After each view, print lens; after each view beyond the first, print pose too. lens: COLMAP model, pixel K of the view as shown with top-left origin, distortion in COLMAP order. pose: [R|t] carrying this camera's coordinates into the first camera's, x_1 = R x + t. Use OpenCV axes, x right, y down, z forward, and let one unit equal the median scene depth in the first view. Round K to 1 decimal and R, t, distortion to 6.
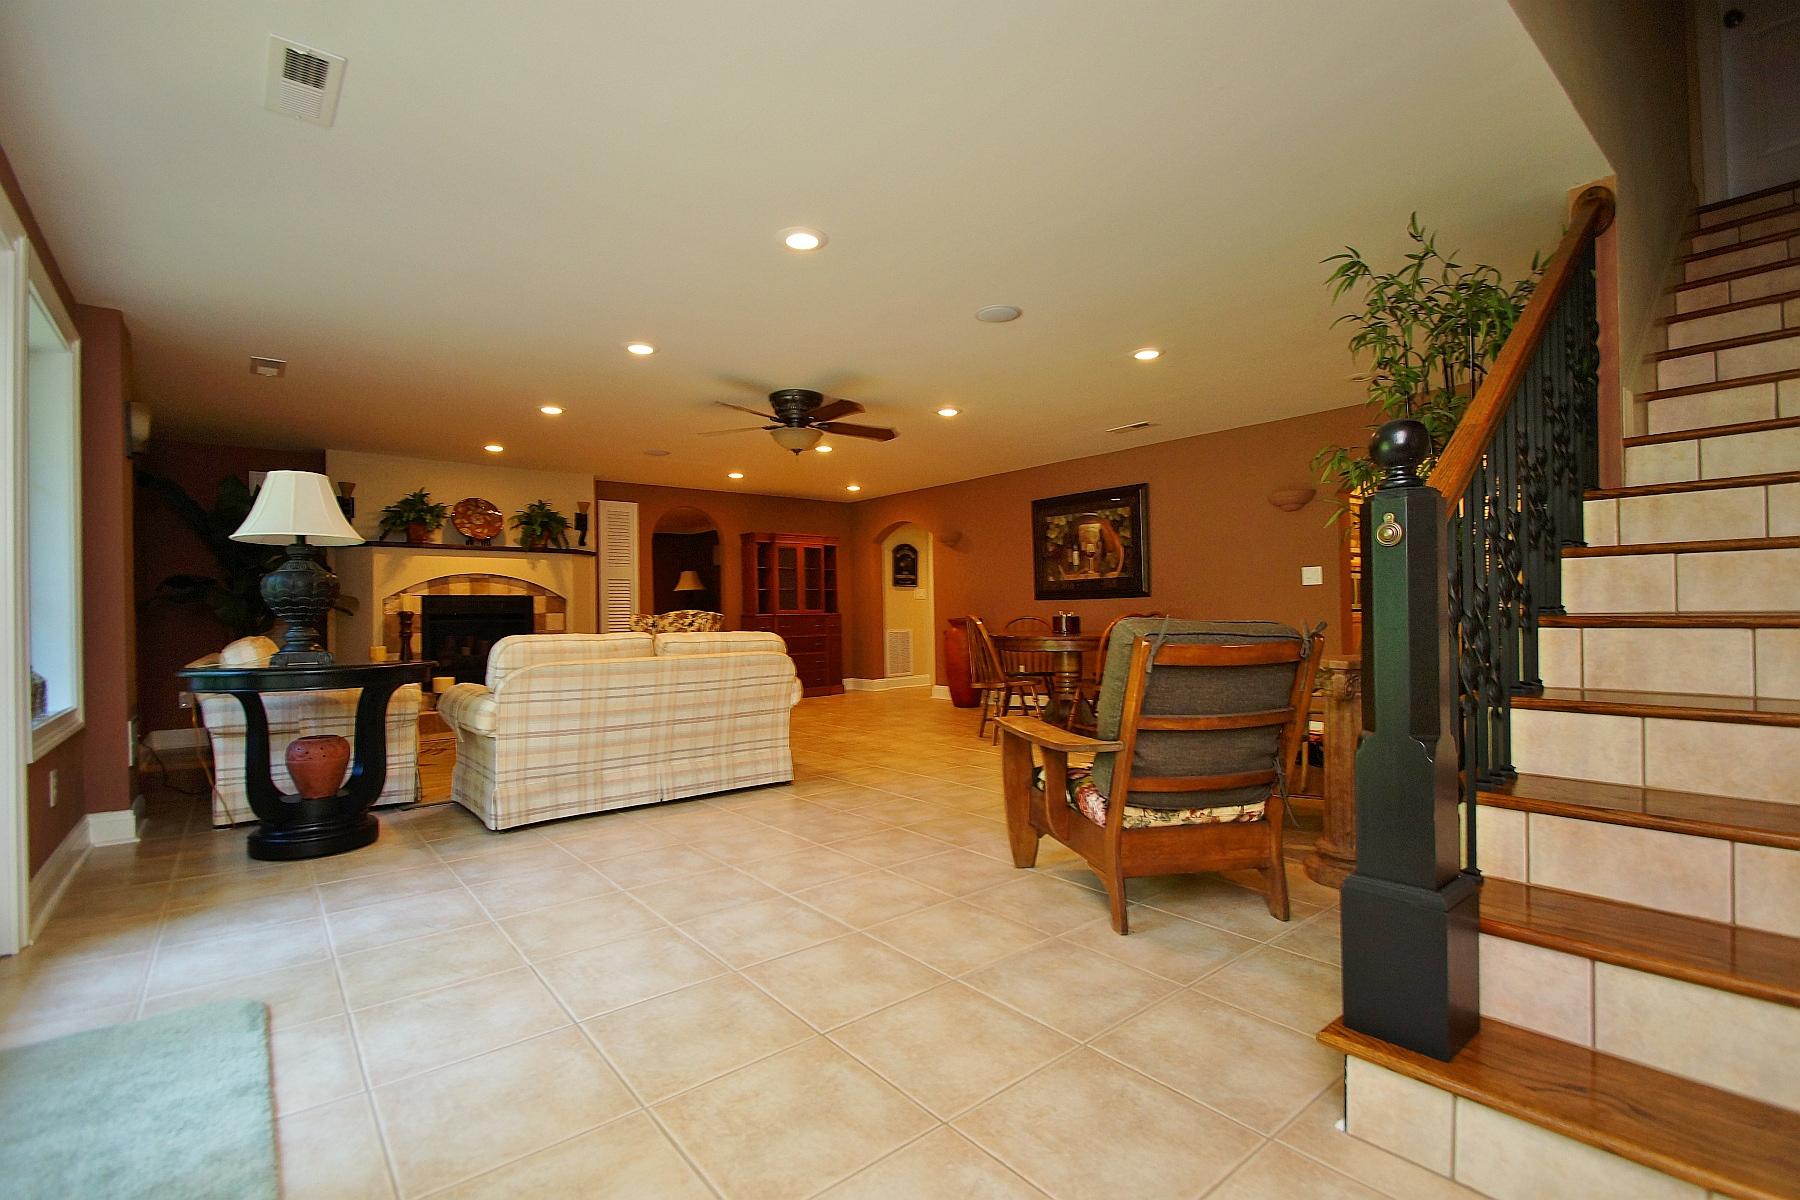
lens RADIAL K [[802.8, 0, 899.5], [0, 802.8, 607.9], [0, 0, 1]] dist [0.001937, -0.000485]
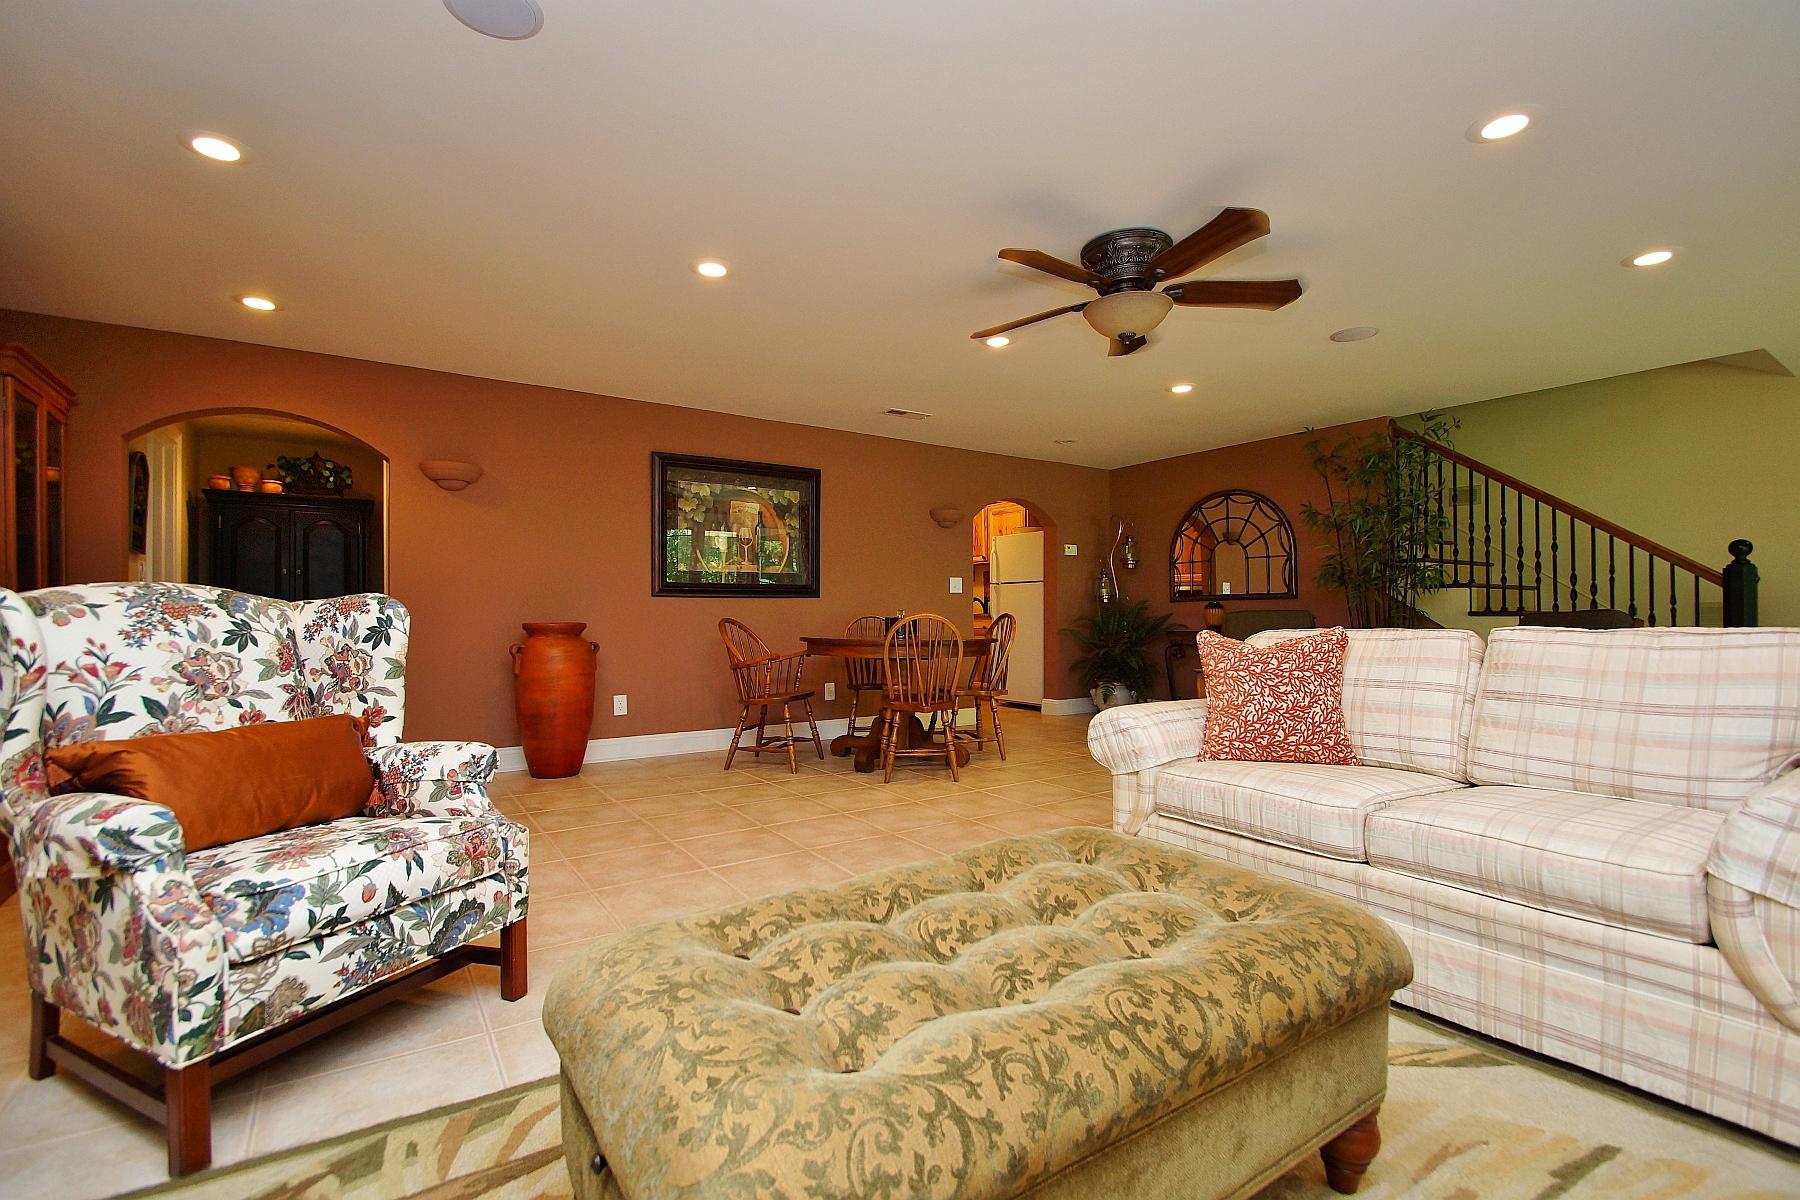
lens RADIAL K [[802.8, 0, 899.2], [0, 802.8, 606.6], [0, 0, 1]] dist [0.001937, -0.000485]
pose [[0.082440, 0.024298, 0.996300, -0.534354], [-0.006599, 0.999694, -0.023835, 0.015410], [-0.996574, -0.004610, 0.082575, 0.788997]]
